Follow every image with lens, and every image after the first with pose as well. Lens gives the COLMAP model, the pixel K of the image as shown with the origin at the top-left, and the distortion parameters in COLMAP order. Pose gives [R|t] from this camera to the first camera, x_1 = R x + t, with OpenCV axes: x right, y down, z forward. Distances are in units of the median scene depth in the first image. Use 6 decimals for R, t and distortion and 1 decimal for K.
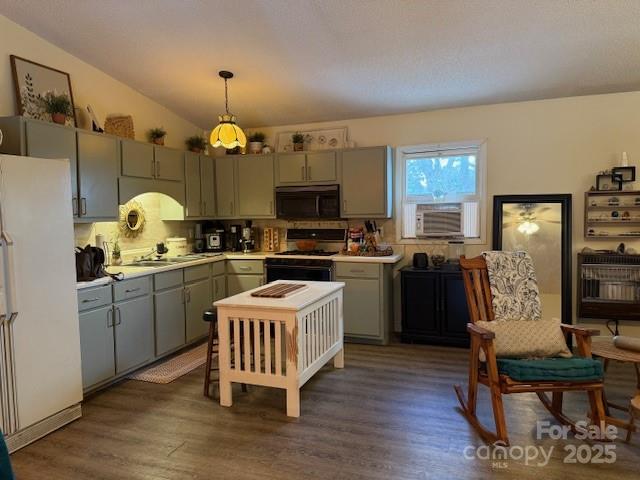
lens RADIAL K [[446.2, 0, 318.6], [0, 446.2, 240.1], [0, 0, 1]] dist [0.005164, 0.003511]
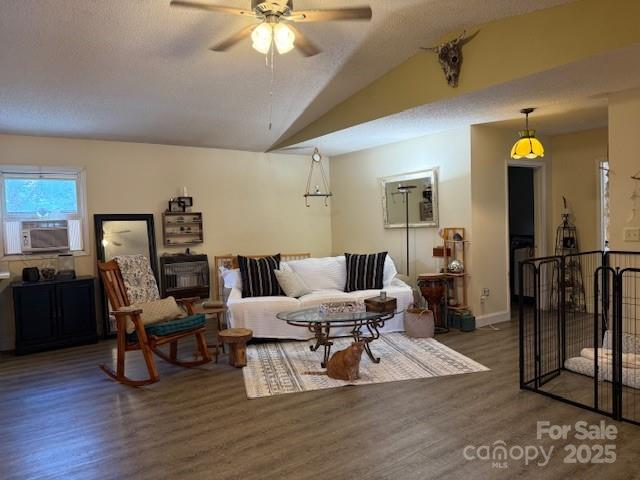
lens RADIAL K [[446.2, 0, 318.6], [0, 446.2, 240.1], [0, 0, 1]] dist [0.005164, 0.003511]
pose [[0.565284, -0.033814, 0.824203, -0.273503], [0.070632, 0.997474, -0.007520, 0.021552], [-0.821867, 0.062466, 0.566244, -0.176533]]
